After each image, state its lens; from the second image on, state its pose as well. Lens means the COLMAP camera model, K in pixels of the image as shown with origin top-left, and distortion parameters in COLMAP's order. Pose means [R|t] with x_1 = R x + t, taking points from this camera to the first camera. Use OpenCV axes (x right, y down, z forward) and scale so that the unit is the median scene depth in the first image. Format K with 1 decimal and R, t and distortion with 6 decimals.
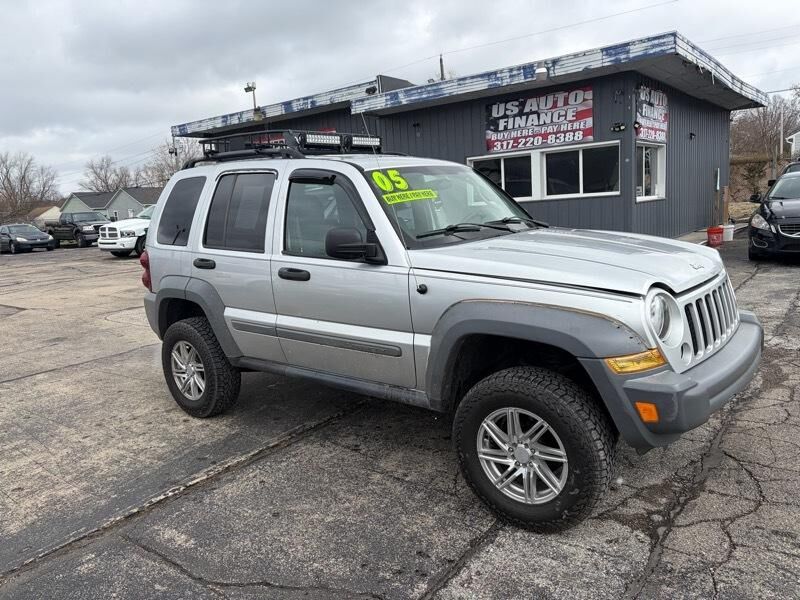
lens RADIAL K [[601.7, 0, 398.1], [0, 601.7, 296.4], [0, 0, 1]] dist [0.045109, -0.041166]
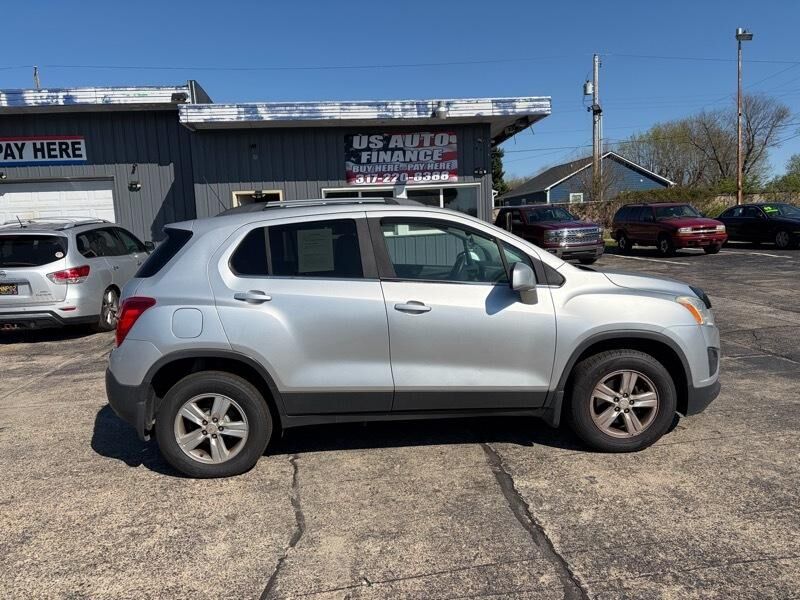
lens RADIAL K [[601.5, 0, 399.2], [0, 601.5, 301.9], [0, 0, 1]] dist [0.049404, -0.051441]
pose [[0.716434, -0.055238, 0.695465, -0.496963], [0.105327, 0.993998, -0.029553, -0.018856], [-0.689659, 0.094424, 0.717952, 0.298402]]
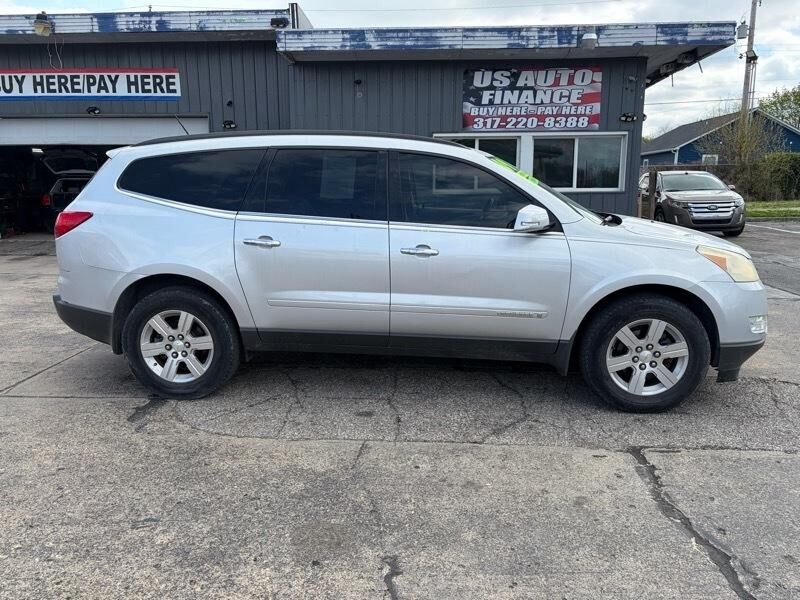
lens RADIAL K [[601.7, 0, 398.1], [0, 601.7, 296.4], [0, 0, 1]] dist [0.045109, -0.041166]
pose [[0.818930, -0.043873, 0.572214, -0.421879], [0.038998, 0.999023, 0.020786, -0.039105], [-0.572567, 0.005293, 0.819841, 0.417184]]
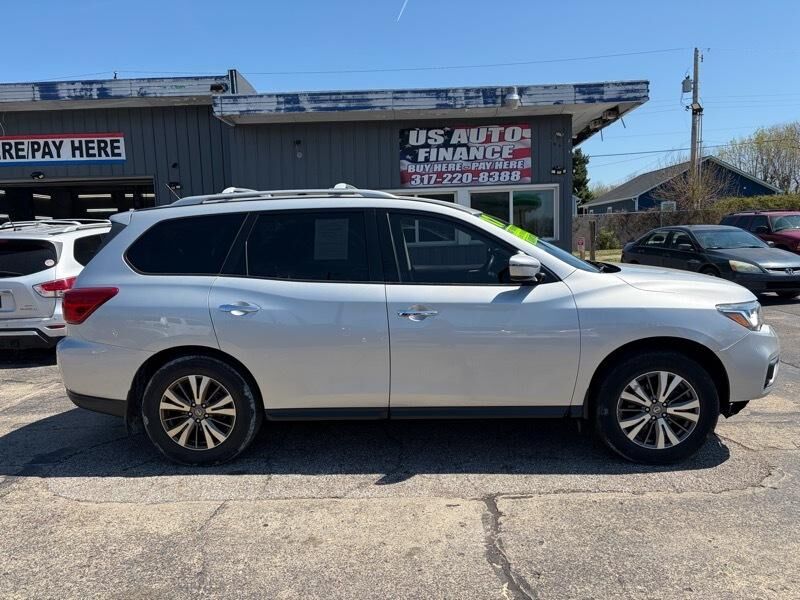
lens RADIAL K [[600.0, 0, 403.3], [0, 600.0, 306.4], [0, 0, 1]] dist [0.051427, -0.052793]
pose [[0.796506, -0.030139, 0.603878, -0.379591], [0.072428, 0.996321, -0.045805, -0.037823], [-0.600276, 0.080222, 0.795759, 0.378055]]
